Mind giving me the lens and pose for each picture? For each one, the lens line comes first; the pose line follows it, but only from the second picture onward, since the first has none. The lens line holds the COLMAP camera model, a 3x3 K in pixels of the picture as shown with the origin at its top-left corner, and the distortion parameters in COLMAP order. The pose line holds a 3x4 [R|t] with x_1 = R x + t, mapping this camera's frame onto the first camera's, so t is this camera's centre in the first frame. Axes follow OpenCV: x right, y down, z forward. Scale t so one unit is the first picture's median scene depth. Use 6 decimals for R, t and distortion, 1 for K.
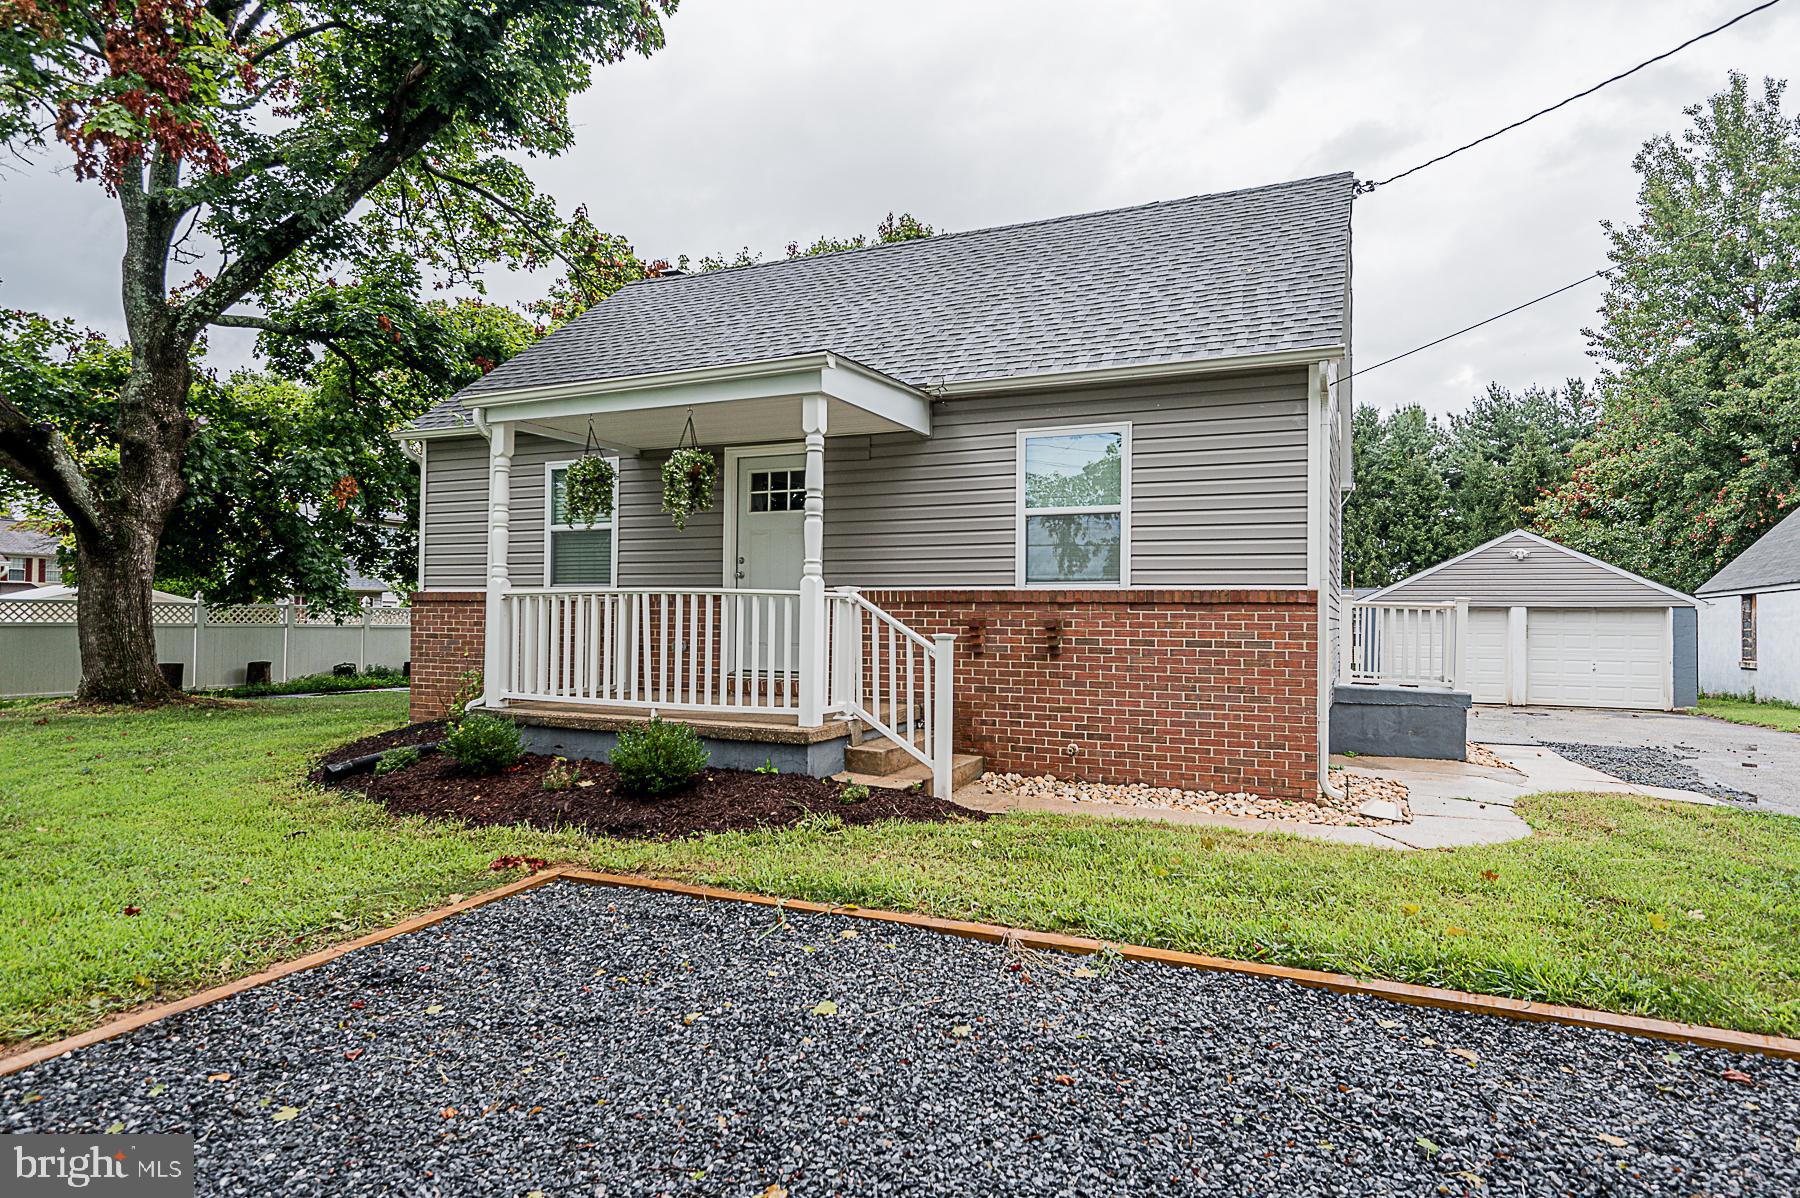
lens RADIAL K [[1026.5, 0, 899.3], [0, 1026.5, 592.0], [0, 0, 1]] dist [-0.001920, -0.000760]
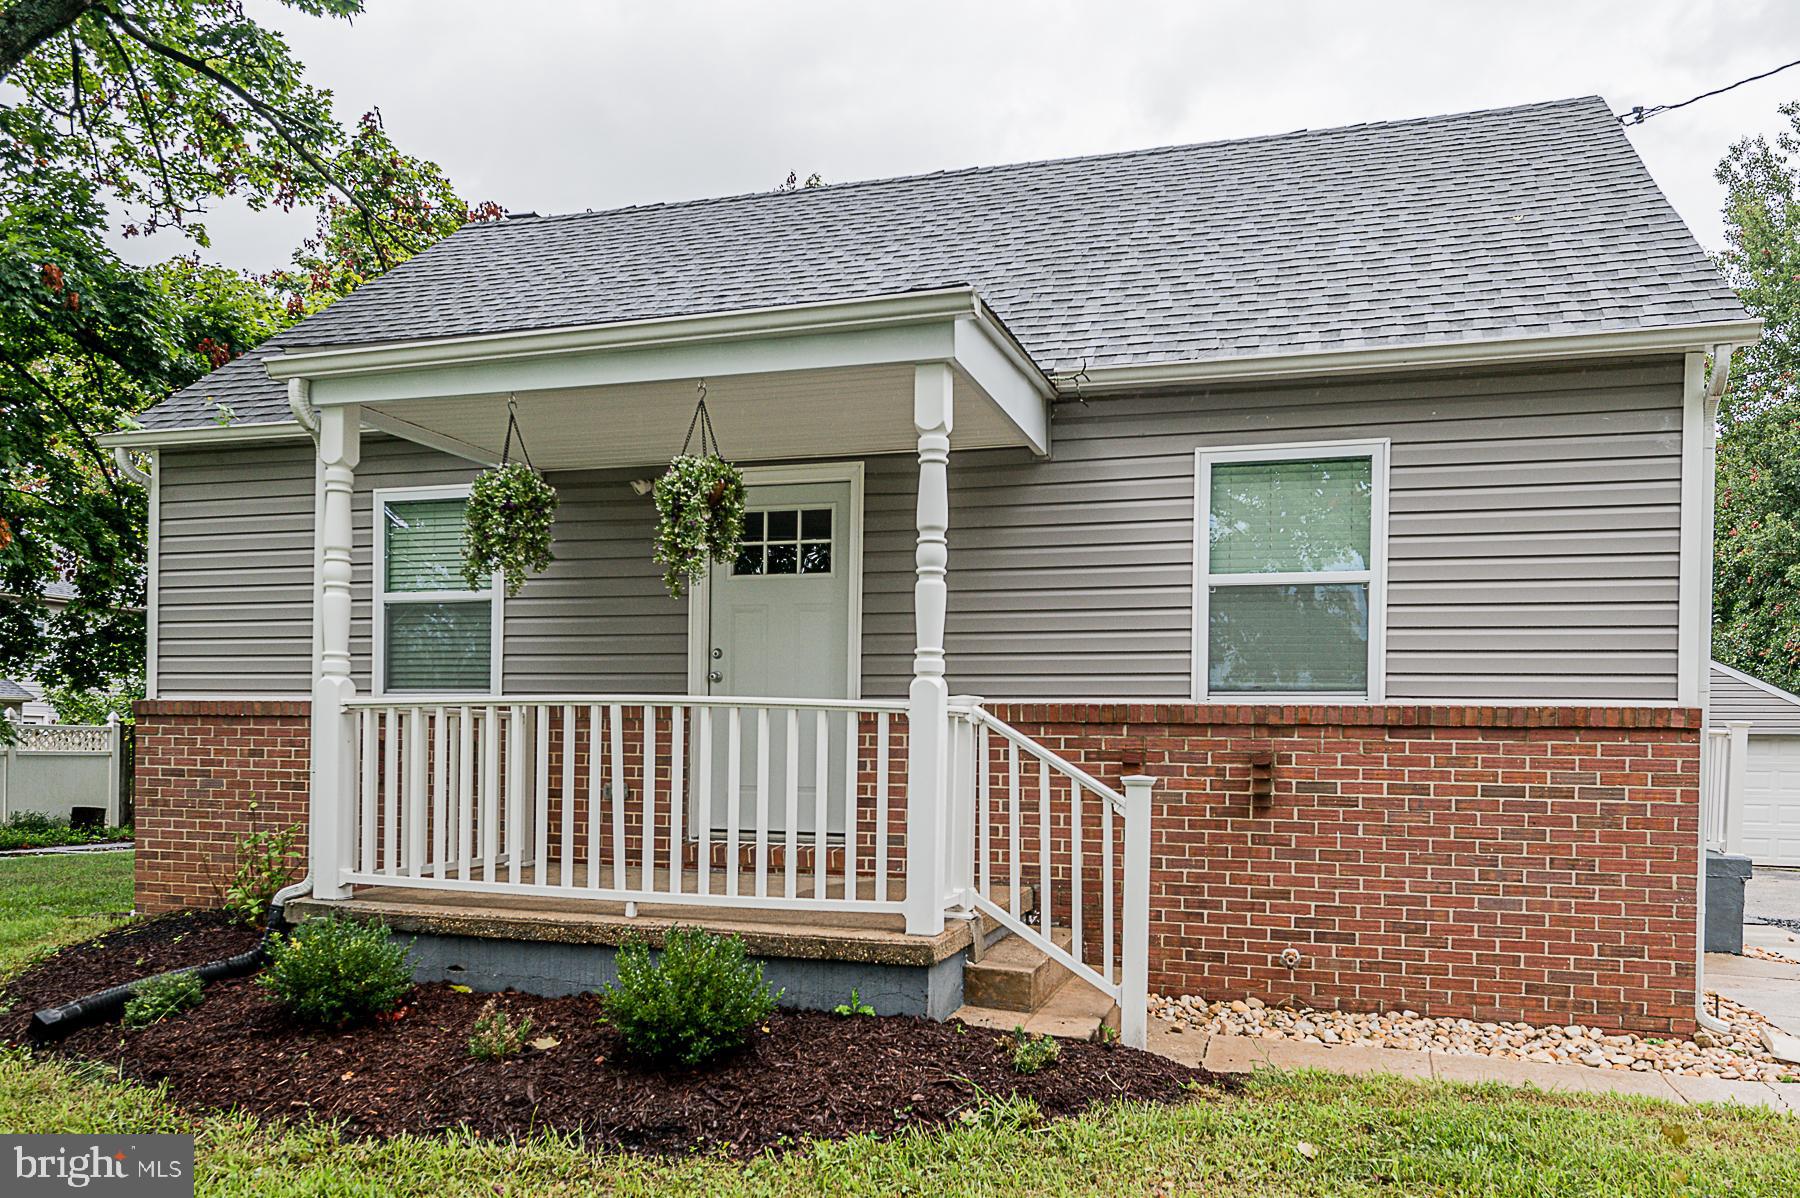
lens RADIAL K [[1342.3, 0, 900.9], [0, 1342.3, 749.2], [0, 0, 1]] dist [0.001637, -0.007738]
pose [[0.992149, 0.004136, 0.124995, -0.169627], [-0.007893, 0.999531, 0.029577, 0.002669], [-0.124814, -0.030331, 0.991716, 0.210254]]
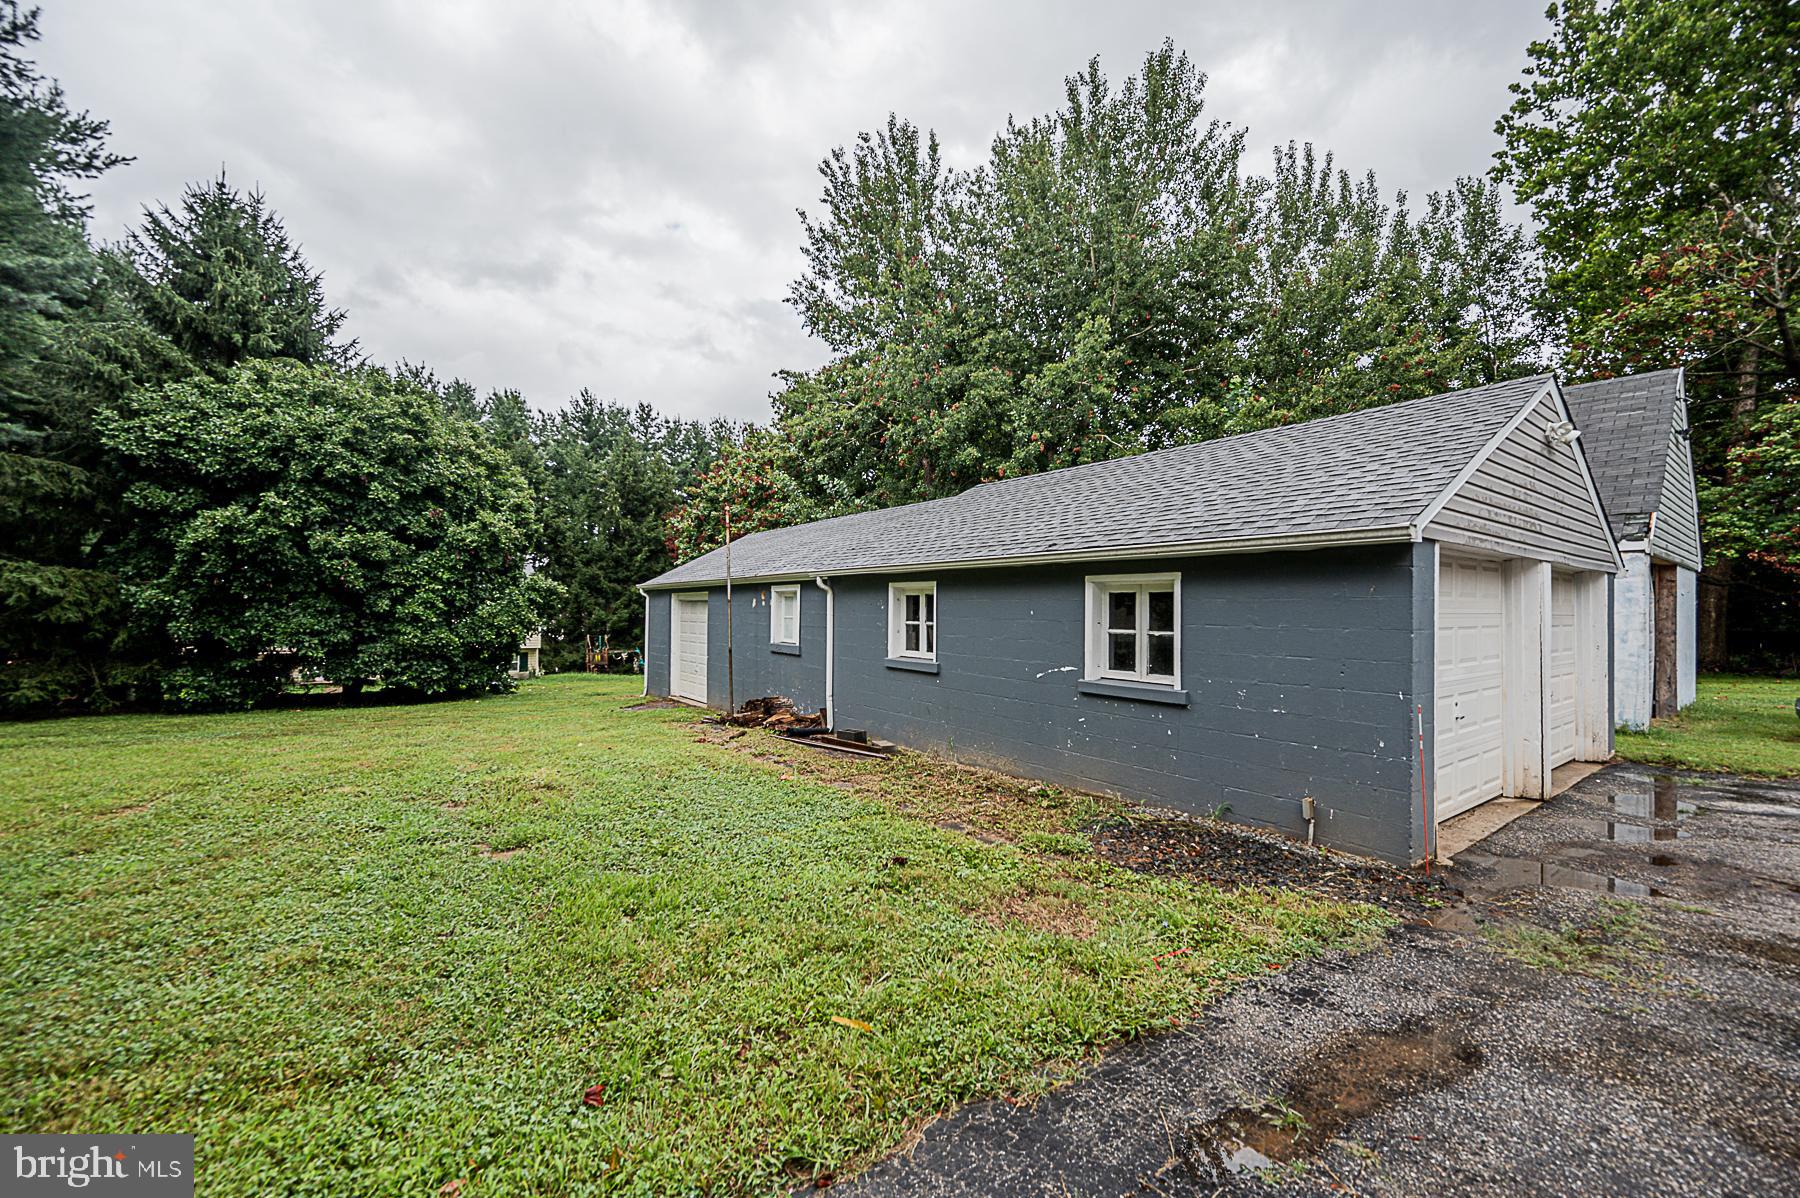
lens RADIAL K [[717.7, 0, 896.5], [0, 717.7, 586.9], [0, 0, 1]] dist [0.000895, -0.000184]
pose [[0.490138, 0.022530, 0.871354, 0.604802], [-0.028251, 0.999551, -0.009953, 0.093437], [-0.871187, -0.019738, 0.490555, 2.841228]]
